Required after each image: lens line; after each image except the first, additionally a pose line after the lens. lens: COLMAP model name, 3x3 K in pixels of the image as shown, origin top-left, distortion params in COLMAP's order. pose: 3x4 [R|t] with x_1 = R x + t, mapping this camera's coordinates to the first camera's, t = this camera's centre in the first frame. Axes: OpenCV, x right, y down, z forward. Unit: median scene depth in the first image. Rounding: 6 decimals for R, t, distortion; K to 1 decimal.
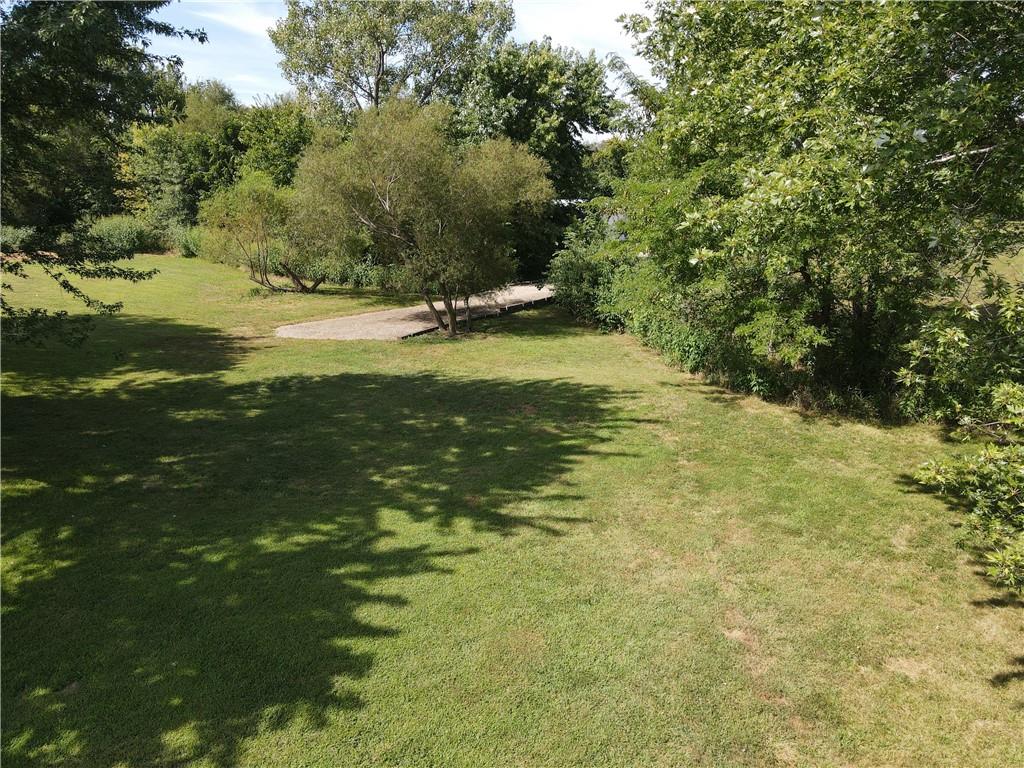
lens RADIAL K [[748.2, 0, 510.7], [0, 748.2, 384.4], [0, 0, 1]] dist [0.003013, 0.009240]
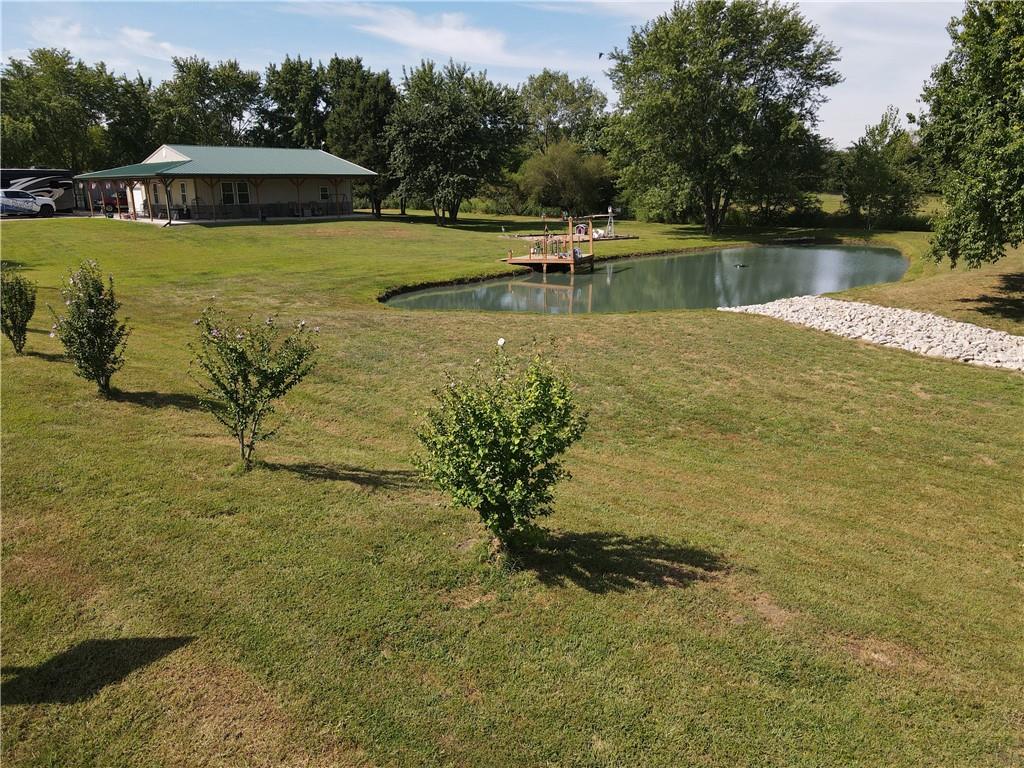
lens RADIAL K [[748.2, 0, 512.9], [0, 748.2, 383.0], [0, 0, 1]] dist [0.003013, 0.009240]
pose [[0.987613, 0.031631, -0.153687, 0.137255], [-0.032280, 0.999477, -0.001732, 0.551769], [0.153552, 0.006672, 0.988118, -1.840428]]
